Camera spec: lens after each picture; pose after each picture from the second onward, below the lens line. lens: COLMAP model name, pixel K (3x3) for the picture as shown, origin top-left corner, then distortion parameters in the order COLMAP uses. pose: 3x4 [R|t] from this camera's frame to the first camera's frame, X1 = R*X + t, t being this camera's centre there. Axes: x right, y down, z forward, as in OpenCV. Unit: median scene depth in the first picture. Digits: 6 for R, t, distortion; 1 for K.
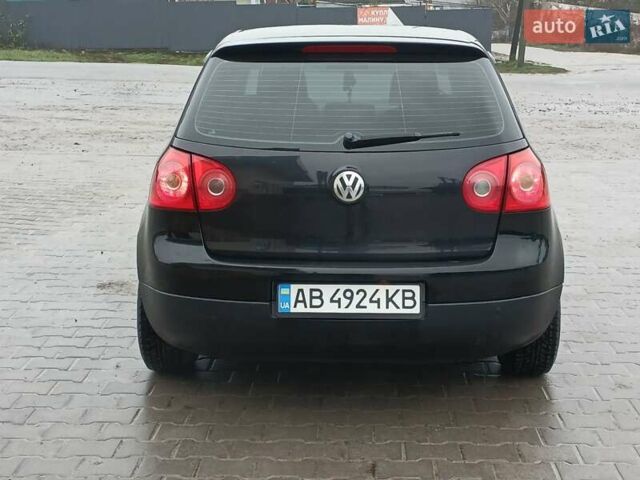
lens RADIAL K [[950.7, 0, 325.6], [0, 950.7, 238.2], [0, 0, 1]] dist [0.046597, 0.000000]
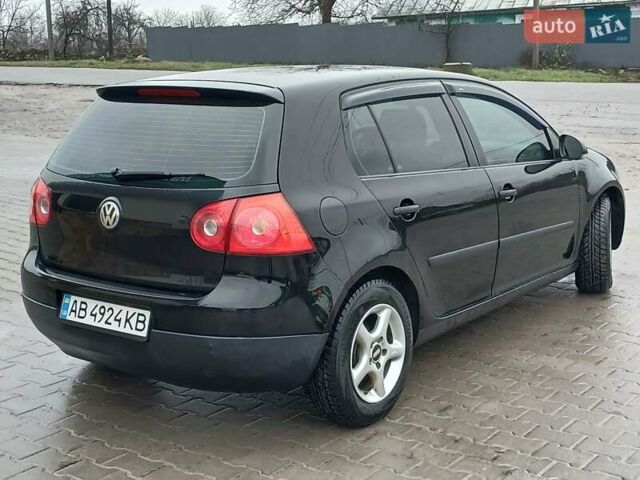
lens RADIAL K [[950.7, 0, 318.0], [0, 950.7, 240.1], [0, 0, 1]] dist [0.046597, 0.000000]
pose [[0.833933, 0.098944, -0.542924, 0.841545], [-0.107939, 0.994039, 0.015363, -0.068729], [0.541208, 0.045791, 0.839641, 0.186542]]
